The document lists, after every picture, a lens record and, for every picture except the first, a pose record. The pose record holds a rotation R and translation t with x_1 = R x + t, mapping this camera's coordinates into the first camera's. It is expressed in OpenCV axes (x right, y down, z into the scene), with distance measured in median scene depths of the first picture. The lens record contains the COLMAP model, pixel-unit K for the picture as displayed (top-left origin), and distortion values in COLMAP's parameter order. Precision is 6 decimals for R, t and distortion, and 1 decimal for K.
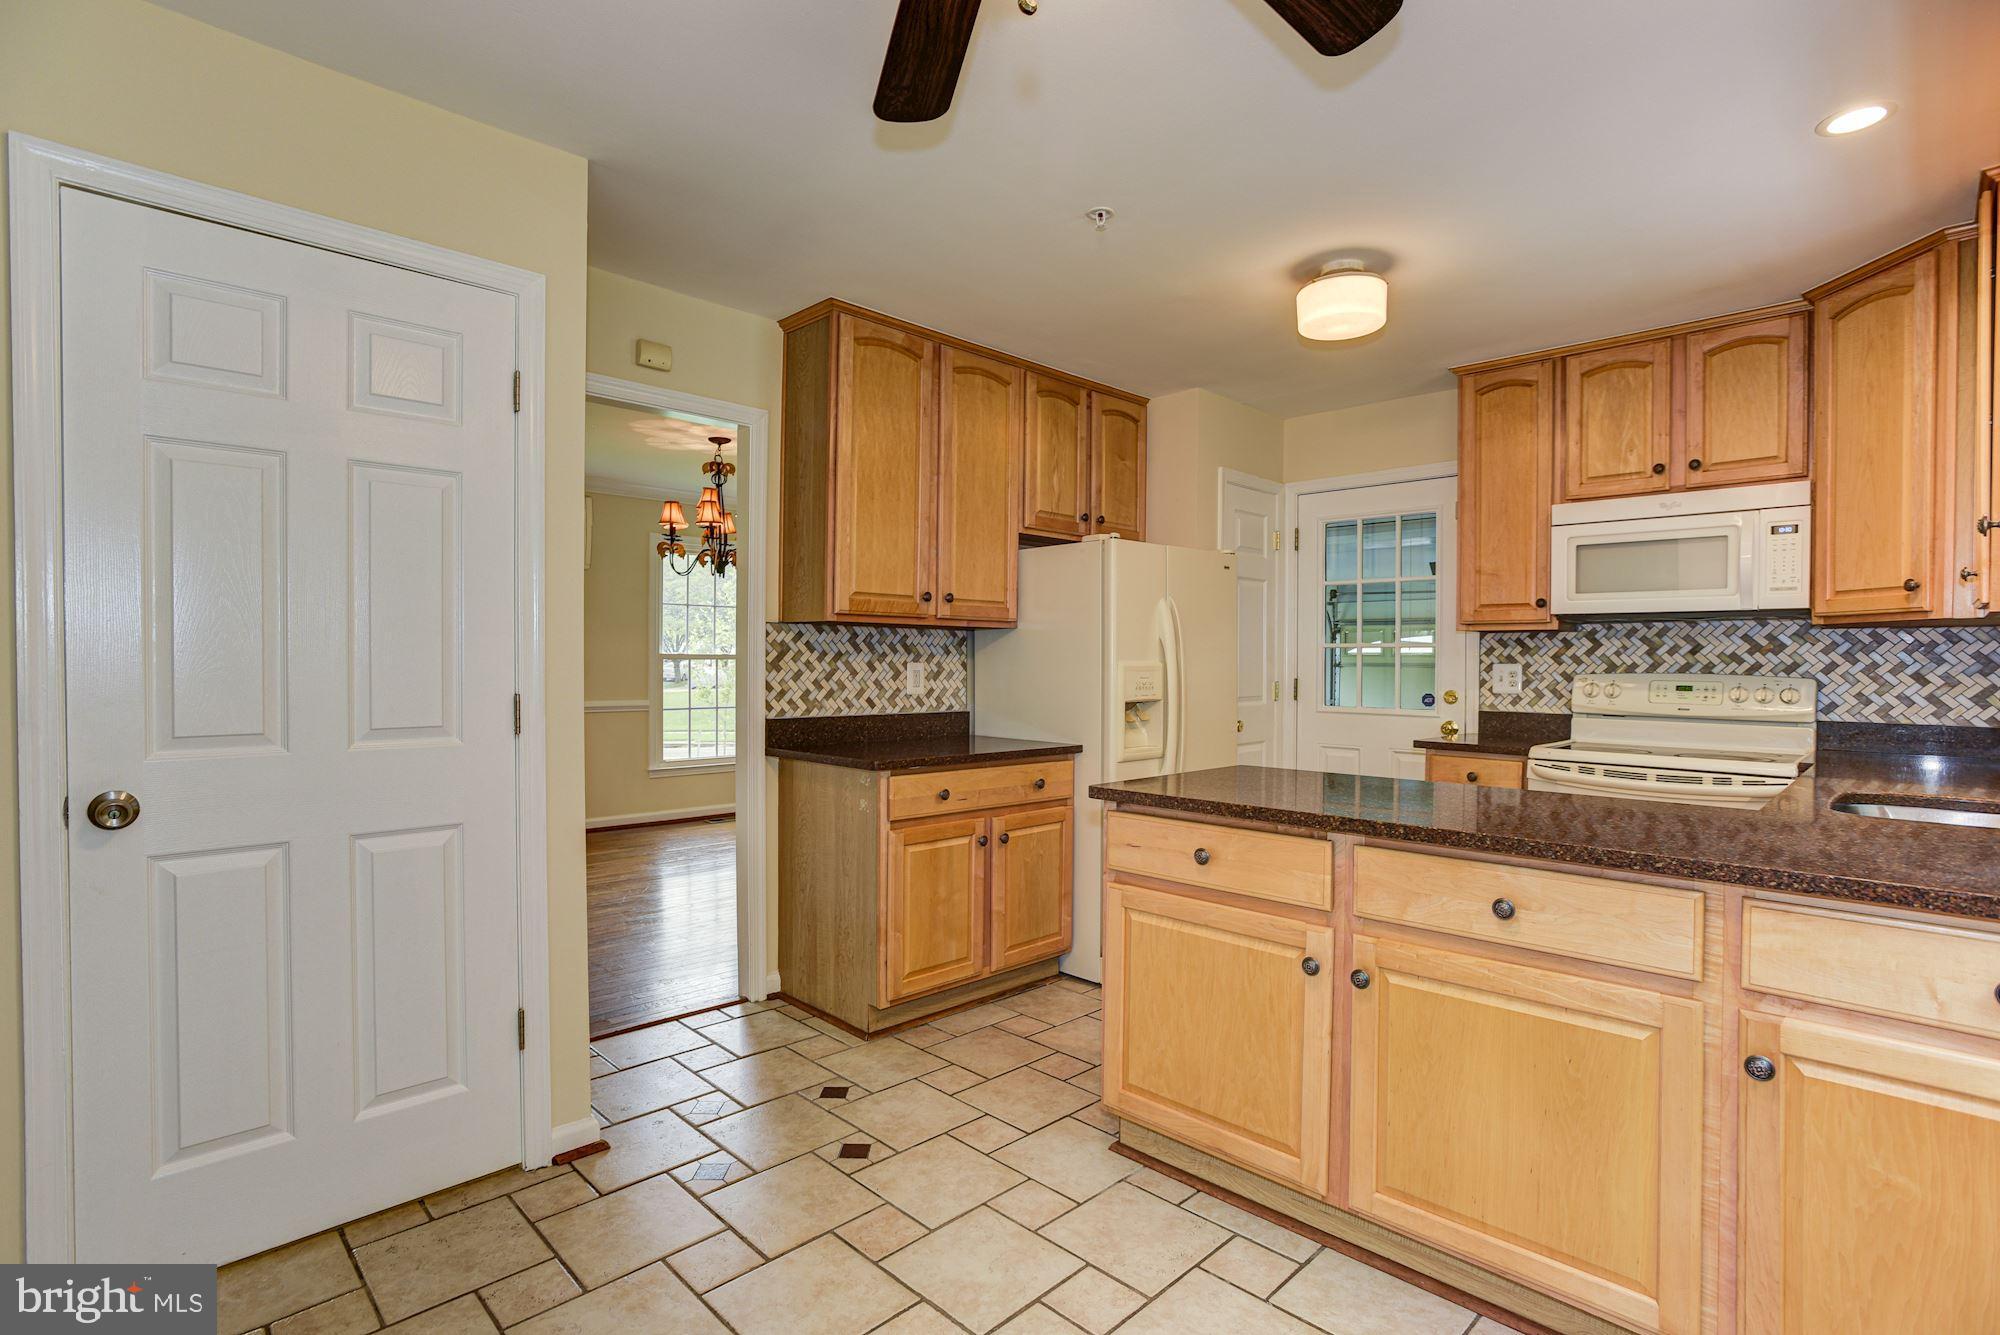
lens RADIAL K [[954.9, 0, 994.1], [0, 954.9, 674.0], [0, 0, 1]] dist [-0.058403, 0.028435]
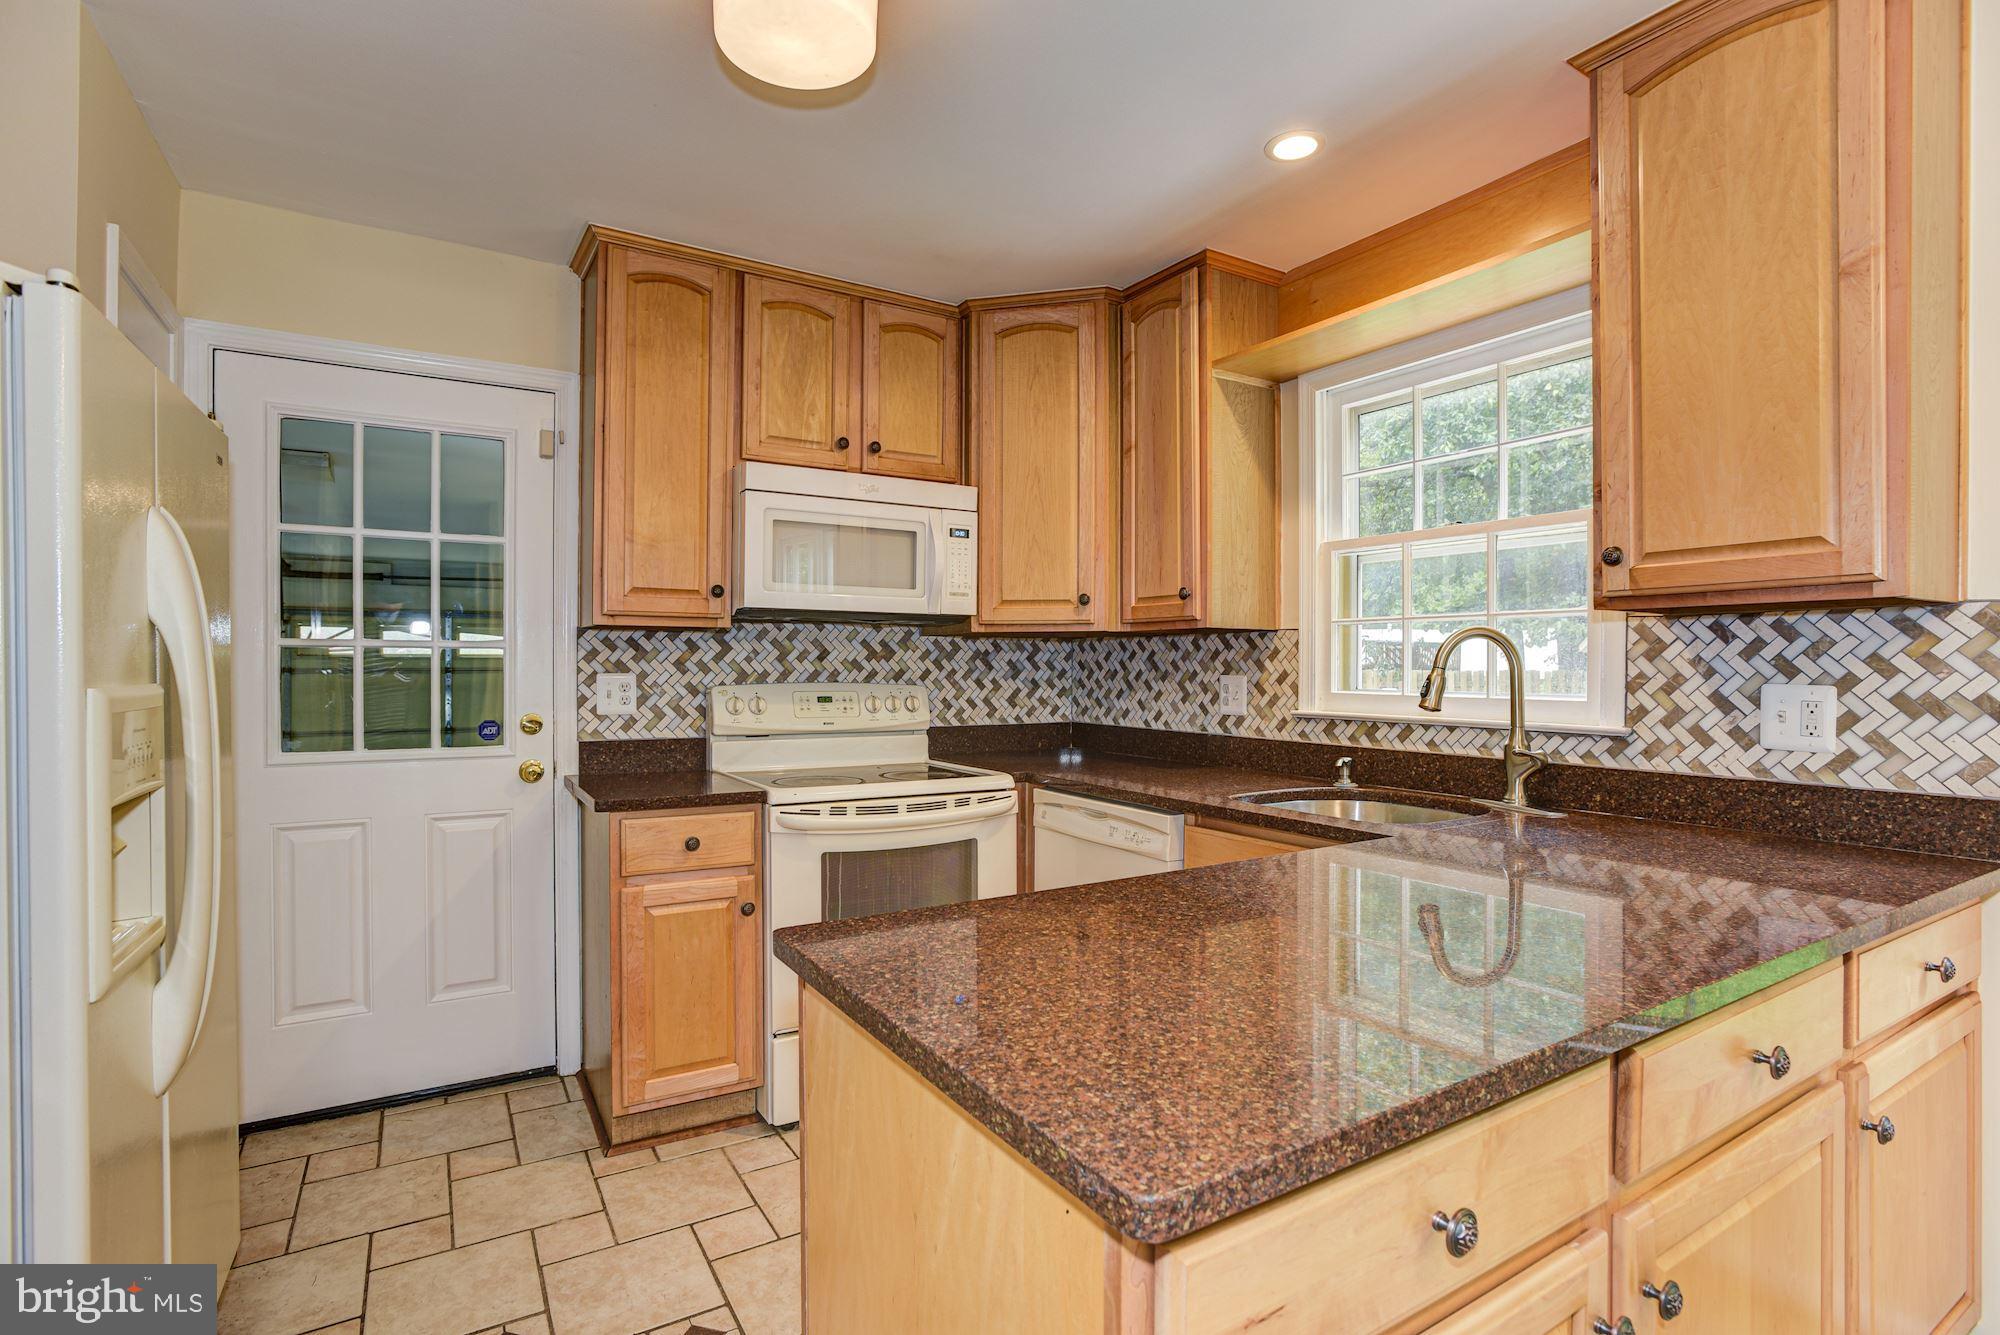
lens RADIAL K [[962.0, 0, 990.9], [0, 962.0, 669.3], [0, 0, 1]] dist [-0.064892, 0.038180]
pose [[0.233798, -0.008833, 0.972245, -0.102666], [0.012494, 0.999903, 0.006080, -0.016698], [-0.972205, 0.010726, 0.233886, 0.635826]]
